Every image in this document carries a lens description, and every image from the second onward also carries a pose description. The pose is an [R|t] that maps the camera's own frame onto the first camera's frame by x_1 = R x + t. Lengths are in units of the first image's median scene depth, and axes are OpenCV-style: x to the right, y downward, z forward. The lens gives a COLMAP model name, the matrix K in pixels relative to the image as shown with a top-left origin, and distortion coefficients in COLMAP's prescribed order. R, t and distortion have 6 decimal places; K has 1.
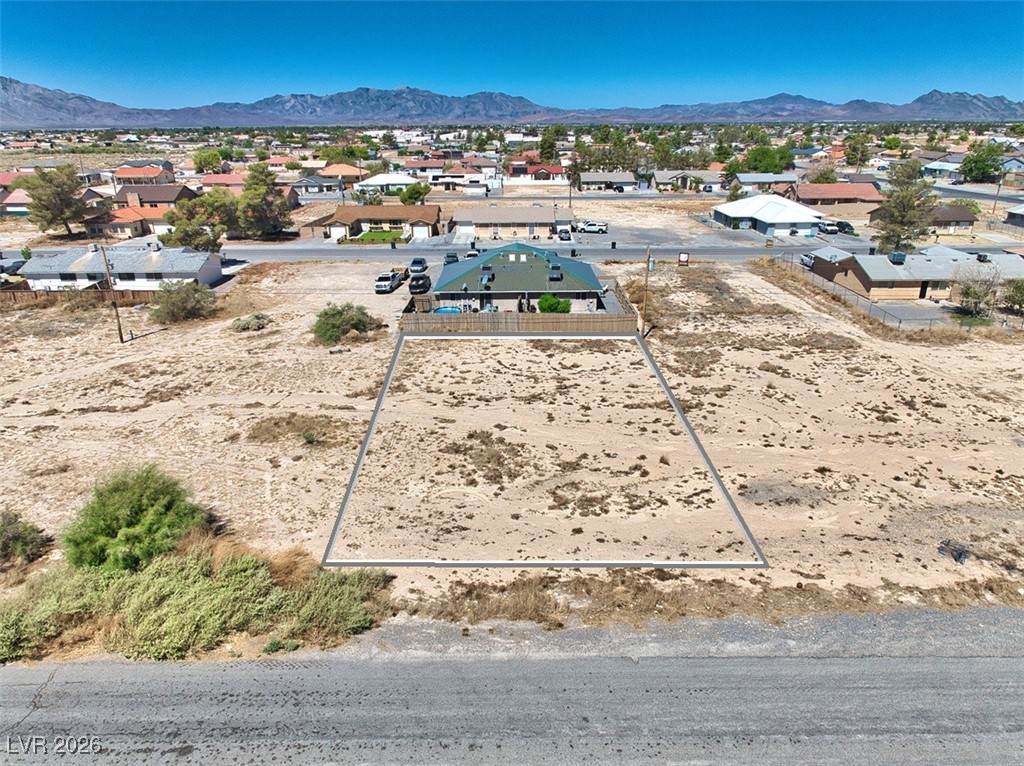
lens RADIAL K [[710.8, 0, 514.7], [0, 710.8, 405.2], [0, 0, 1]] dist [0.005626, -0.021301]
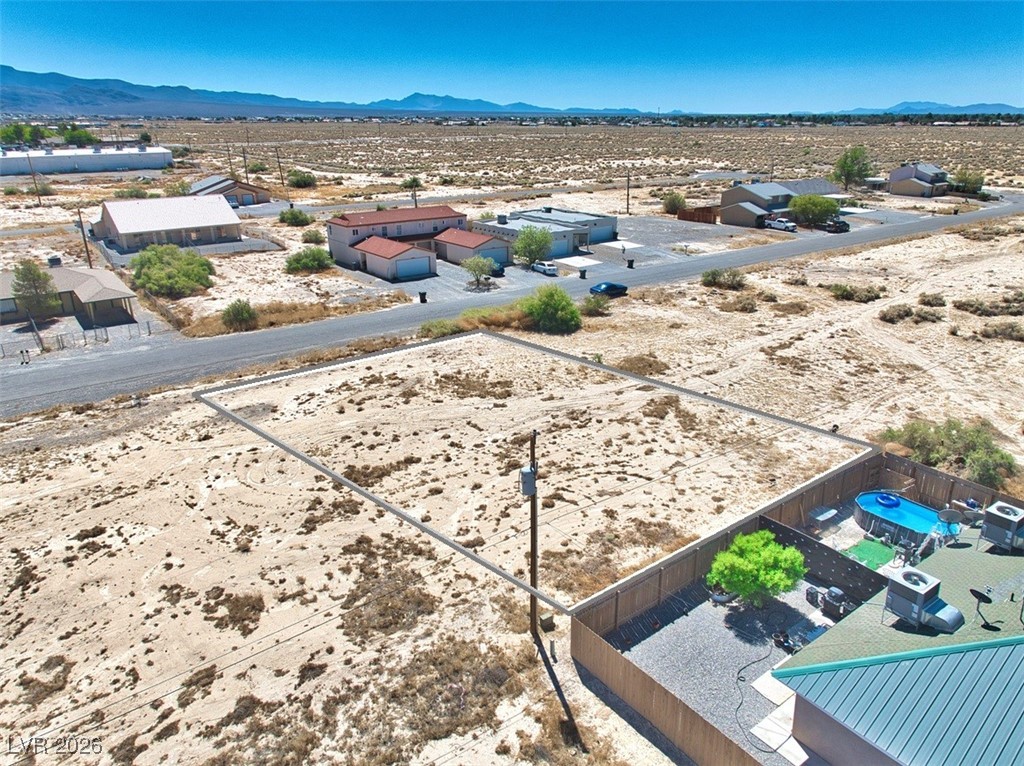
lens RADIAL K [[713.3, 0, 513.7], [0, 713.3, 382.3], [0, 0, 1]] dist [-0.006429, -0.002969]
pose [[-0.808009, 0.213054, -0.549299, 0.470460], [-0.203416, 0.774114, 0.599474, -0.555507], [0.552941, 0.596117, -0.582152, 1.377227]]
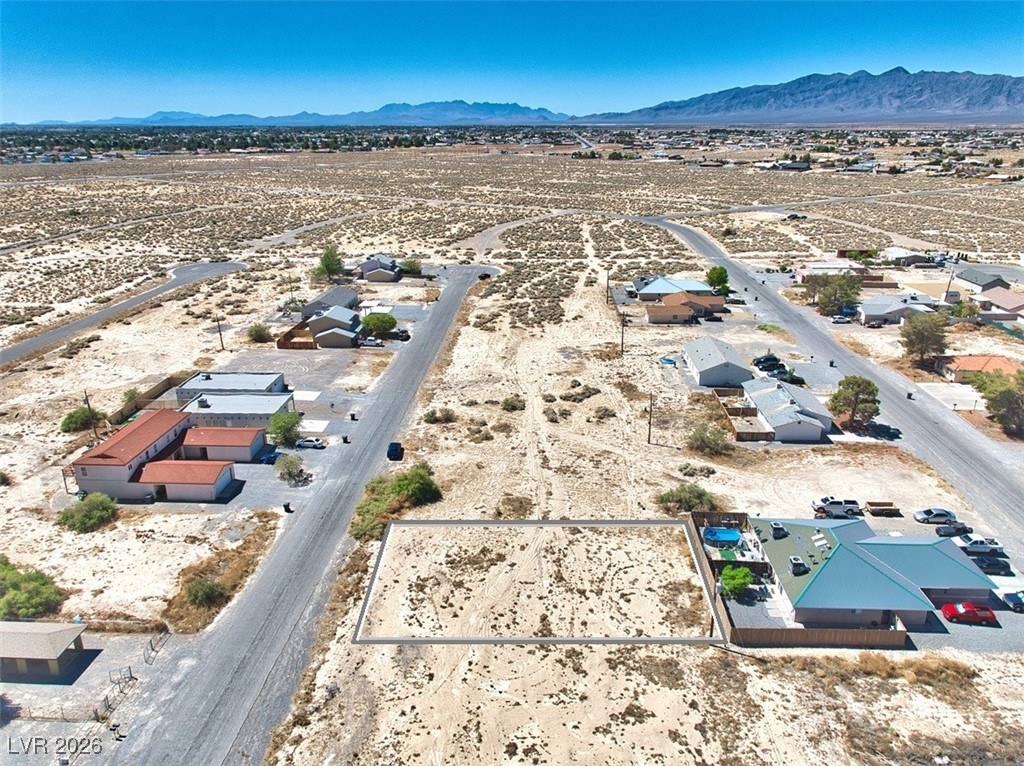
lens RADIAL K [[684.8, 0, 514.8], [0, 684.8, 424.7], [0, 0, 1]] dist [0.004651, -0.024192]
pose [[-0.051671, 0.400547, -0.914818, 1.209228], [-0.360905, 0.846642, 0.391081, -0.806902], [0.931170, 0.350370, 0.100813, 0.597283]]
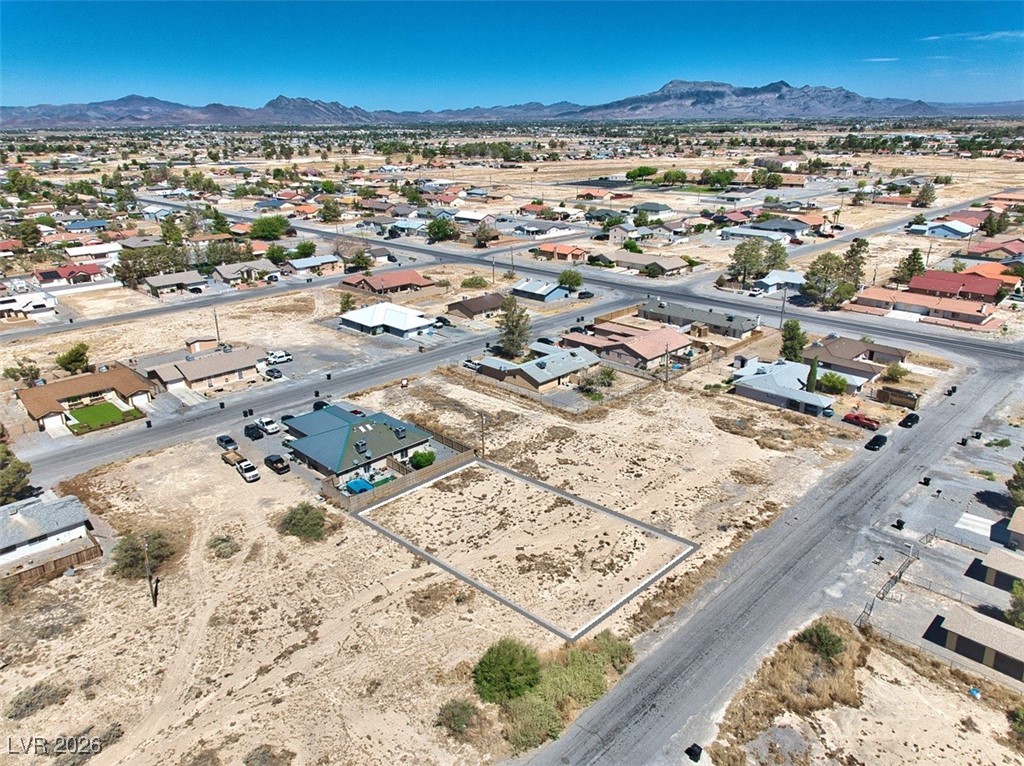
lens RADIAL K [[701.9, 0, 515.1], [0, 701.9, 387.5], [0, 0, 1]] dist [0.000009, -0.027701]
pose [[0.710092, -0.243950, 0.660498, -0.959726], [0.263936, 0.961886, 0.071512, -0.429756], [-0.652769, 0.123549, 0.747415, -0.346563]]
